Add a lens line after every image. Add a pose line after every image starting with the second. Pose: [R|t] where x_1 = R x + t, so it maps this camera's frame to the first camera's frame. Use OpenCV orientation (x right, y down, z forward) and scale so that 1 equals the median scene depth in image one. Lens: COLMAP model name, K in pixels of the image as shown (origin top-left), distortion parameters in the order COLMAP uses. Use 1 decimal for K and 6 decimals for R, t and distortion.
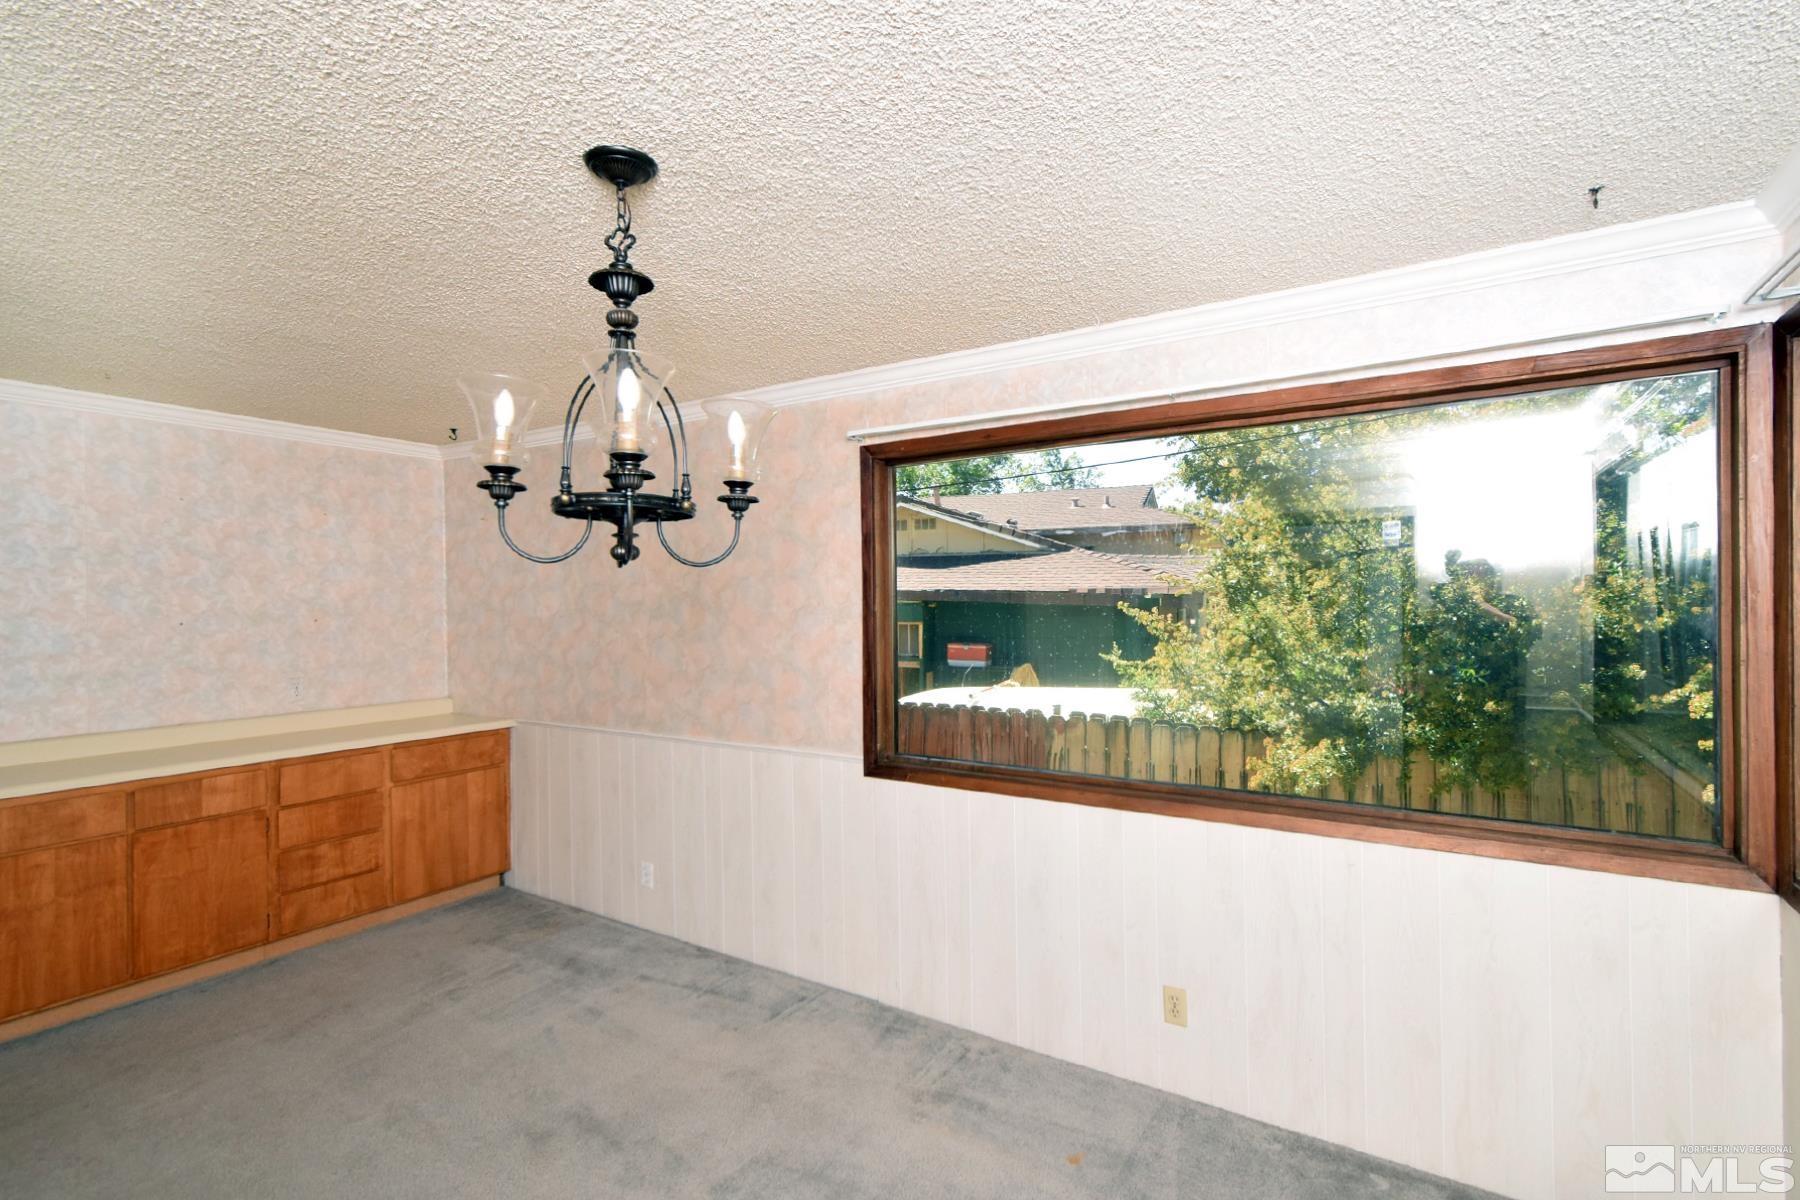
lens RADIAL K [[831.7, 0, 899.5], [0, 831.7, 594.3], [0, 0, 1]] dist [0.001879, 0.003159]
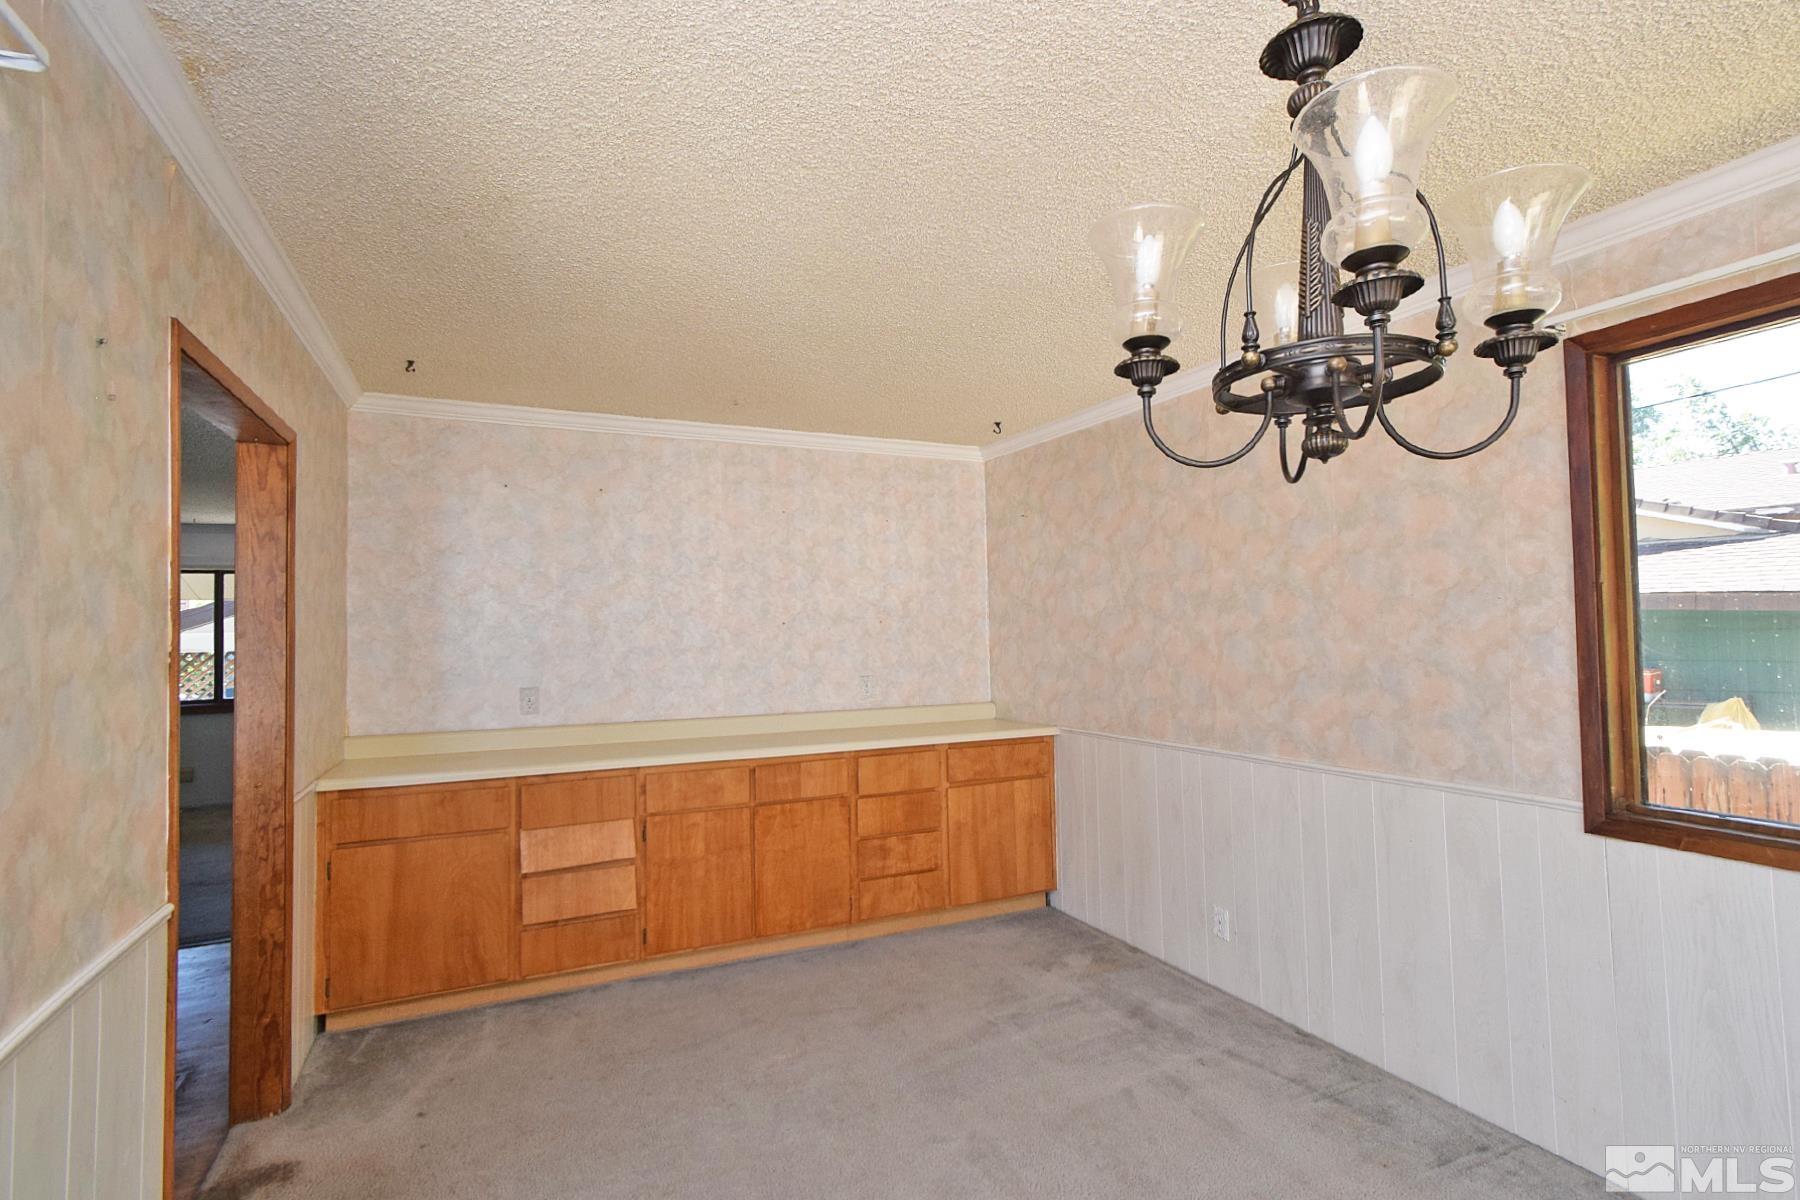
lens RADIAL K [[831.7, 0, 899.2], [0, 831.7, 608.6], [0, 0, 1]] dist [0.001879, 0.003159]
pose [[0.848465, -0.022998, -0.528752, -0.144964], [0.009510, 0.999557, -0.028216, 0.051375], [0.529166, 0.018911, 0.848307, 0.140327]]
